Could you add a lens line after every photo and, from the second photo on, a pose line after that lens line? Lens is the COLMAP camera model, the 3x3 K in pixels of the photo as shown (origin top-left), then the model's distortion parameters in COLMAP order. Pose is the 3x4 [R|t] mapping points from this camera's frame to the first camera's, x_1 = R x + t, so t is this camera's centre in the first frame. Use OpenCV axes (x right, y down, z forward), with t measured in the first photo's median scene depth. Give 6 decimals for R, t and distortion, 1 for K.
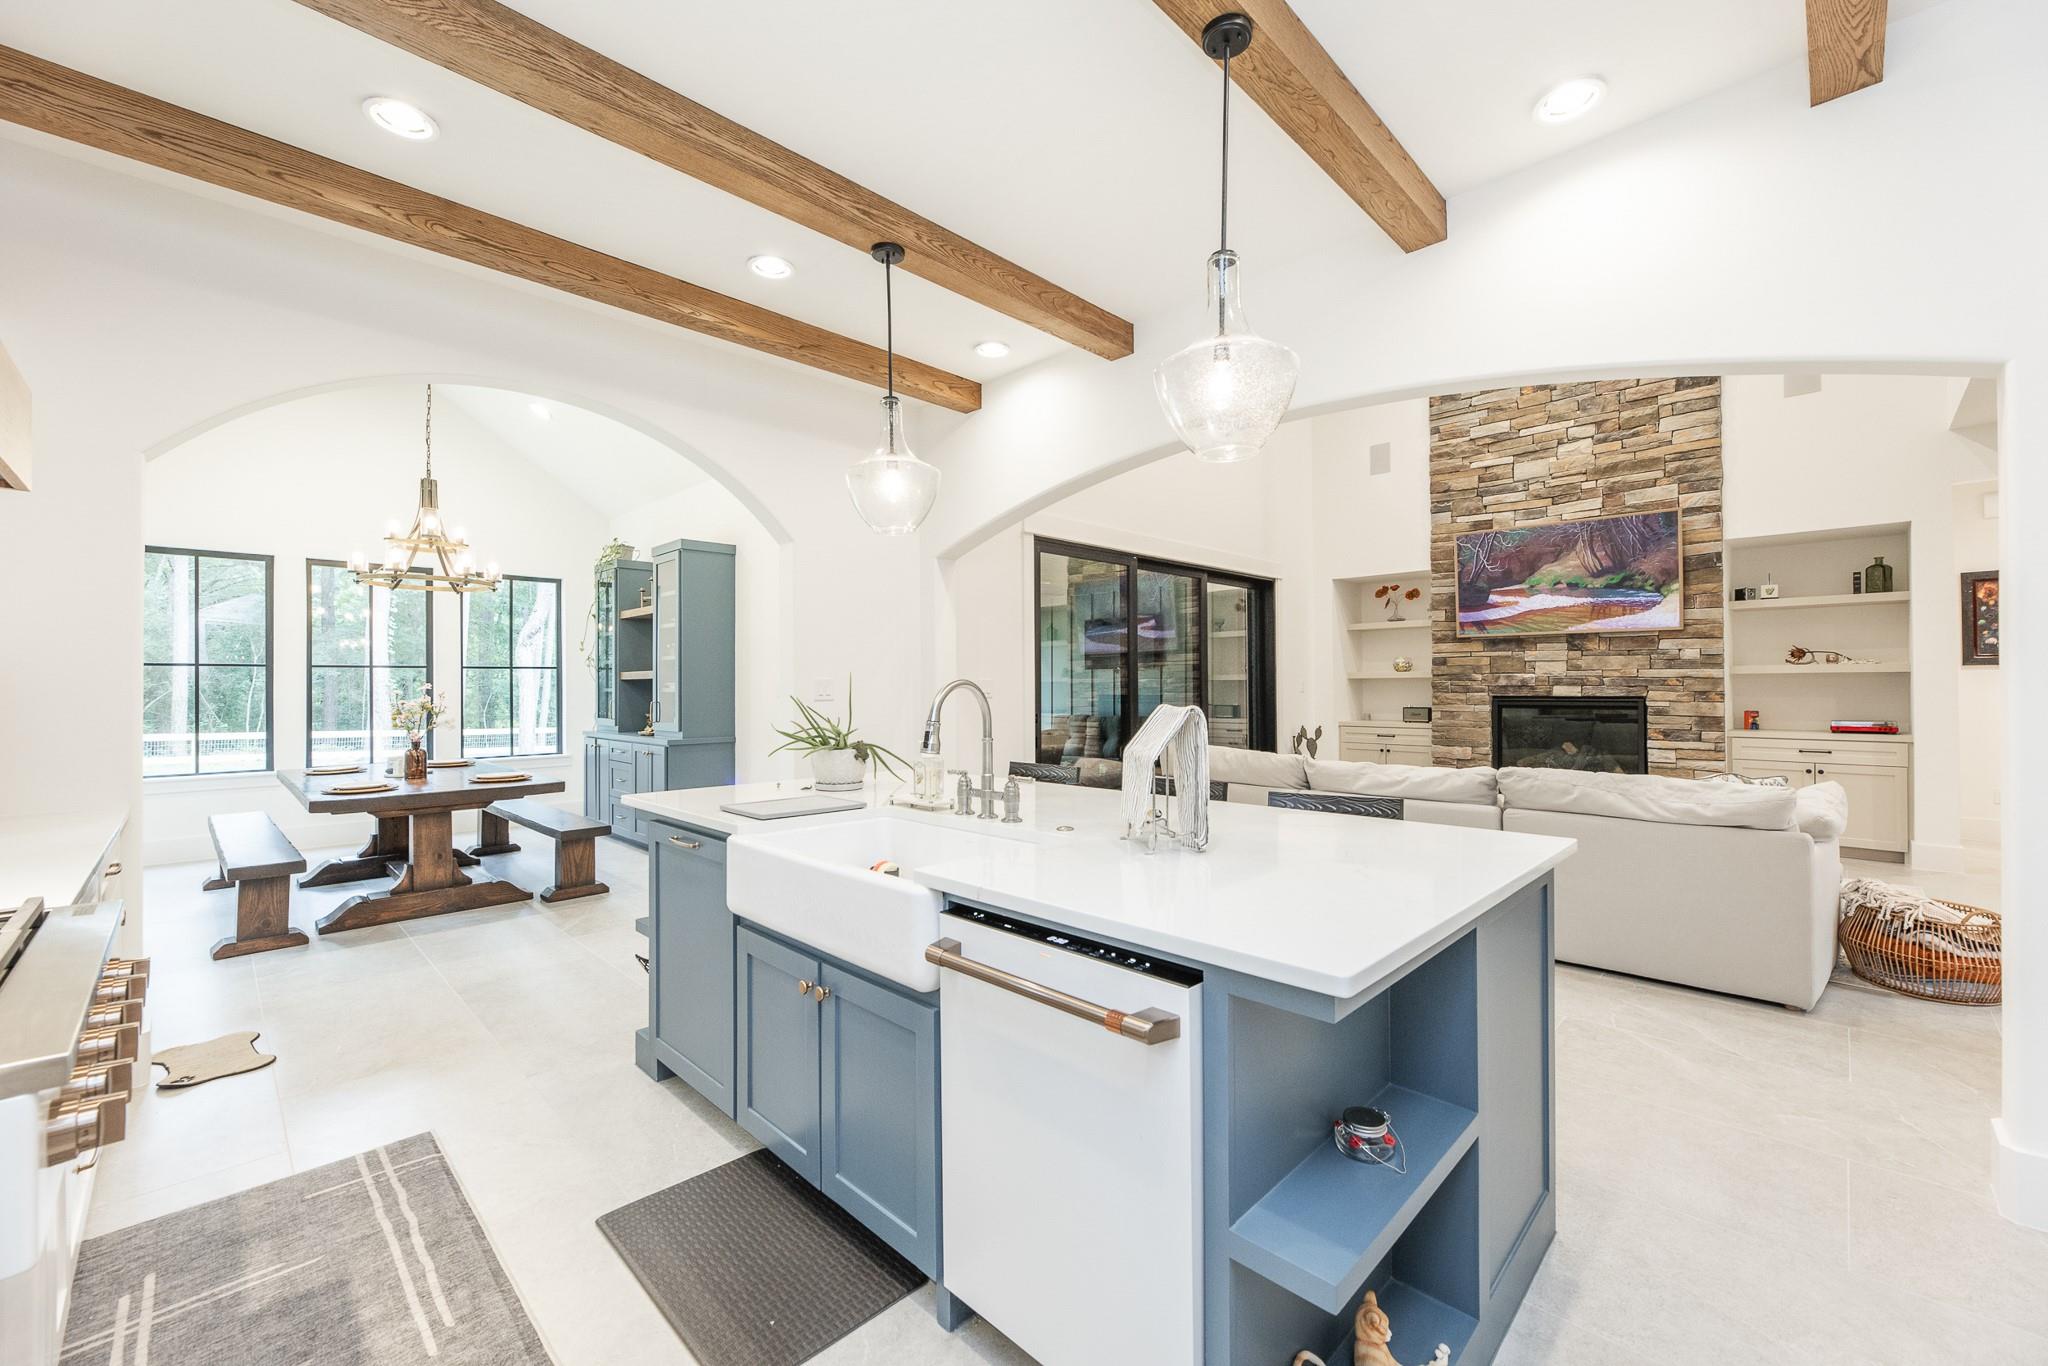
lens RADIAL K [[815.6, 0, 1046.2], [0, 815.6, 681.8], [0, 0, 1]] dist [-0.000121, 0.000179]
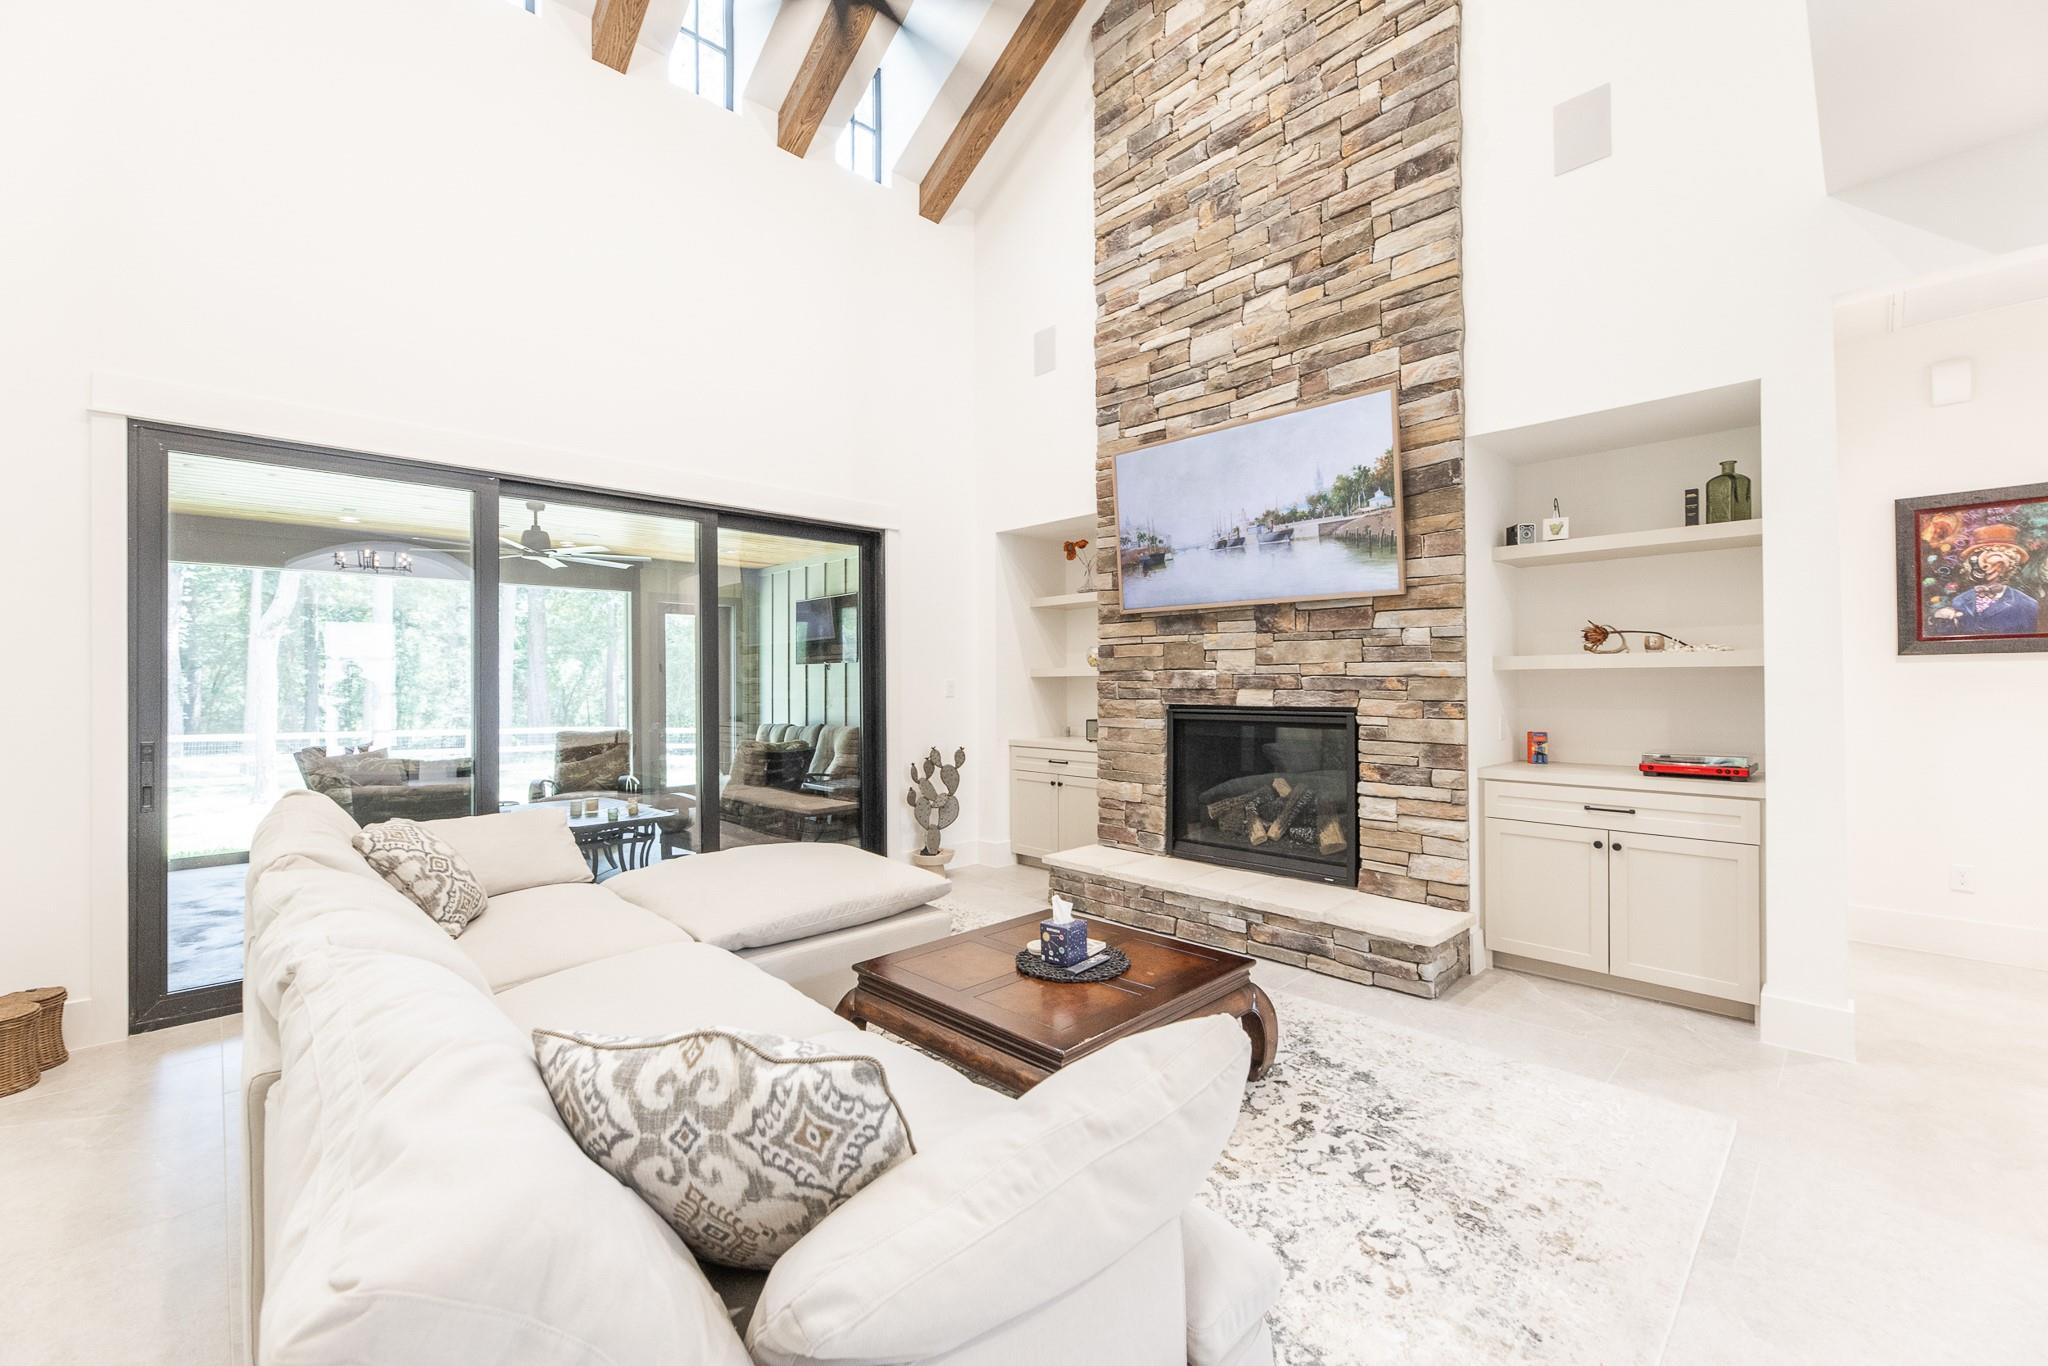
lens RADIAL K [[825.3, 0, 1038.7], [0, 825.3, 679.5], [0, 0, 1]] dist [-0.002819, 0.000043]
pose [[0.999753, -0.000405, -0.022201, 0.503774], [0.000445, 0.999998, 0.001789, -0.004046], [0.022200, -0.001799, 0.999752, 0.381714]]
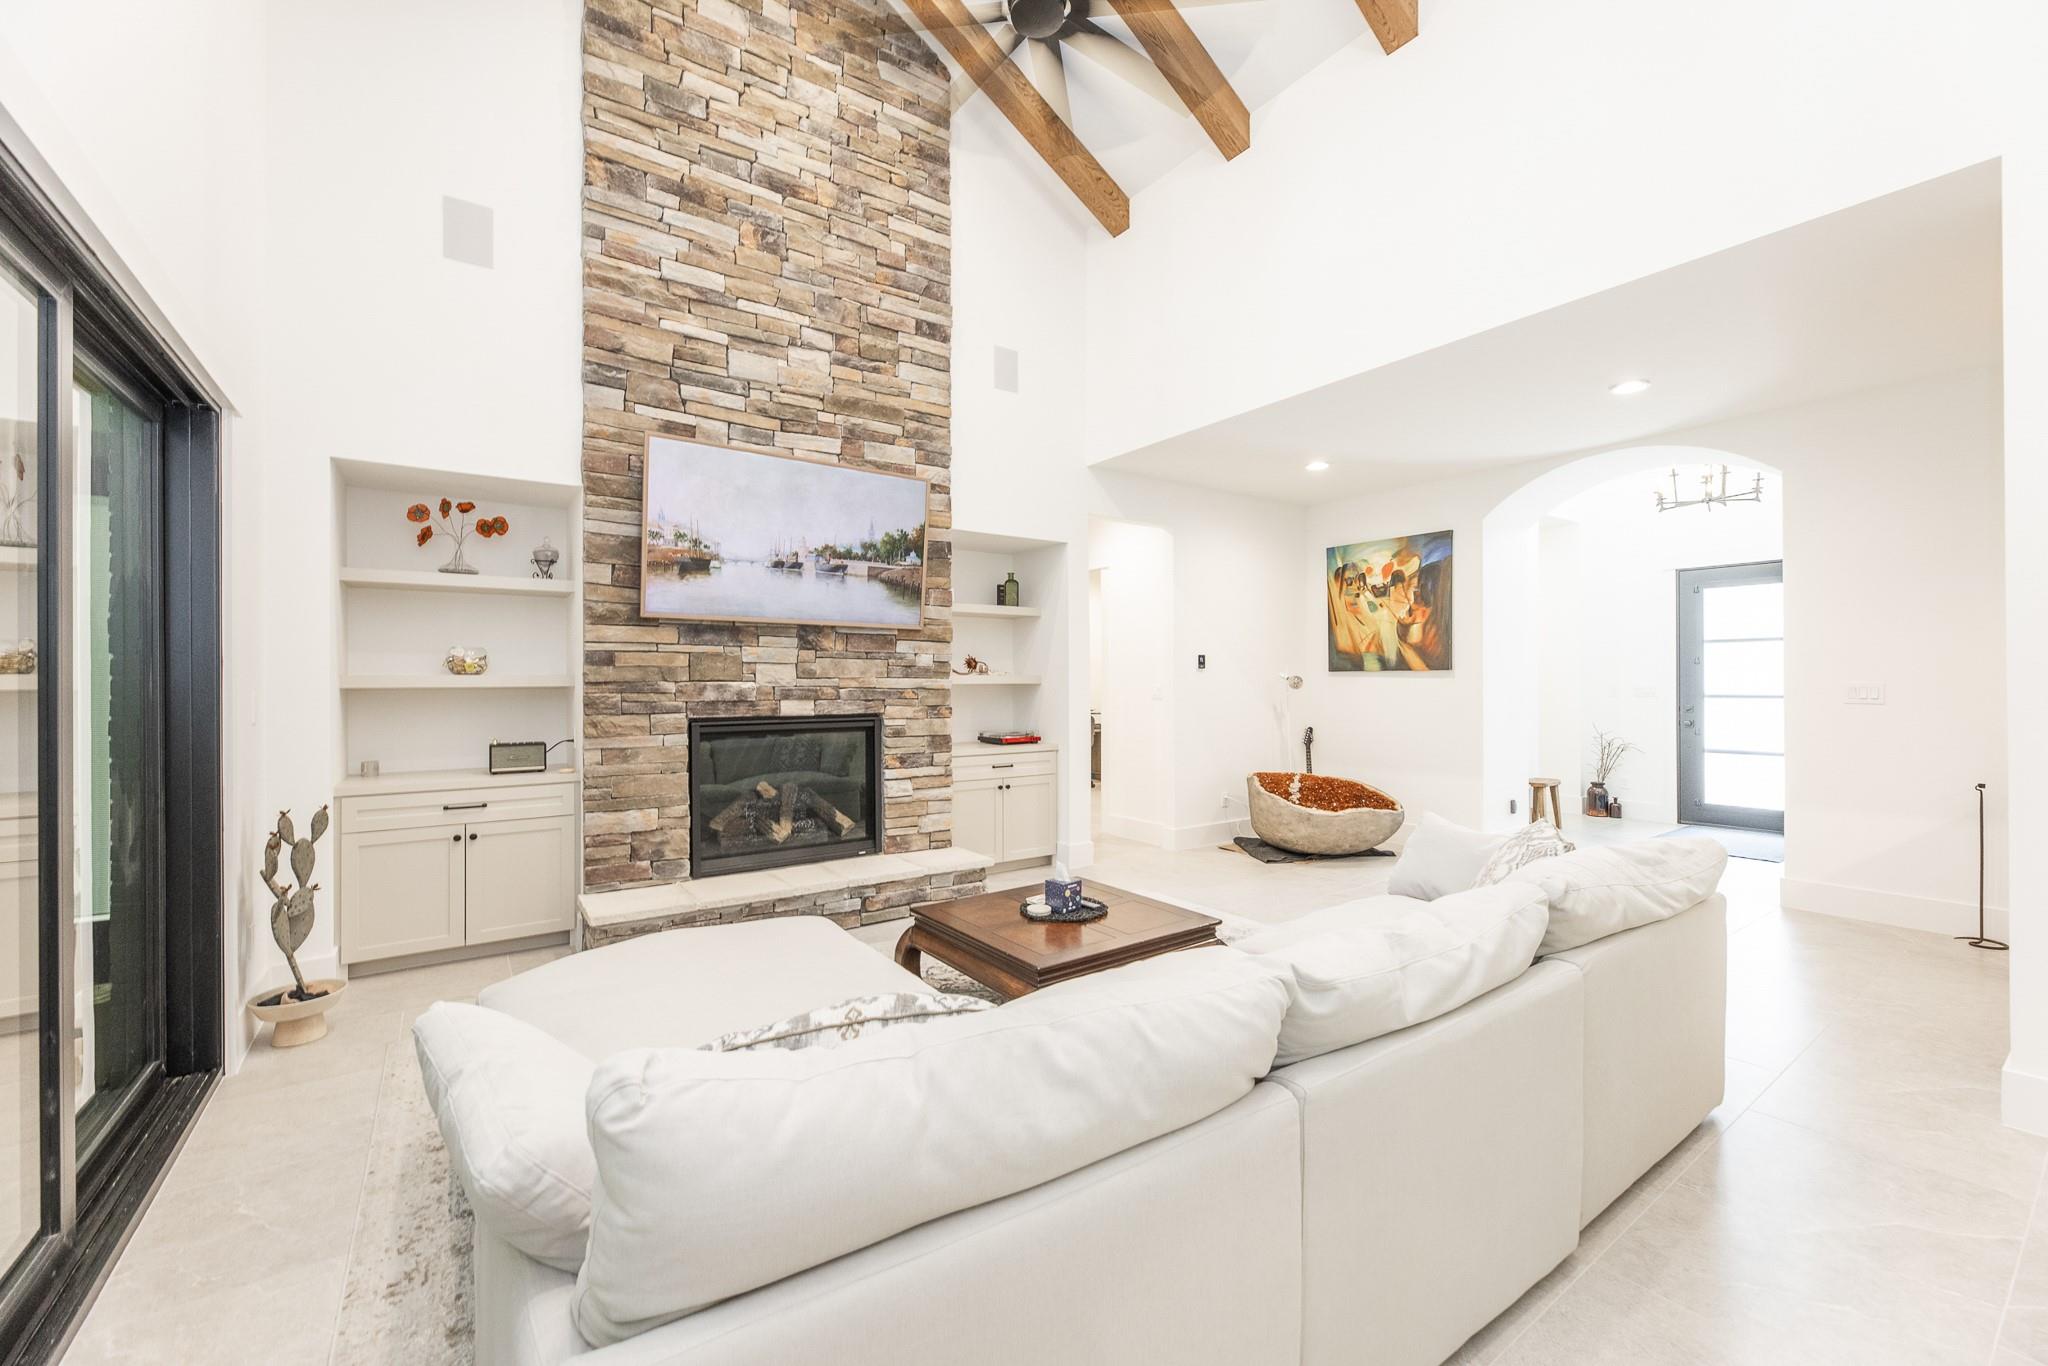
lens RADIAL K [[825.3, 0, 1038.7], [0, 825.3, 679.5], [0, 0, 1]] dist [-0.002819, 0.000043]
pose [[0.184658, 0.006175, 0.982783, -0.005415], [-0.004003, 0.999977, -0.005531, -0.010048], [-0.982795, -0.002913, 0.184678, 0.694758]]
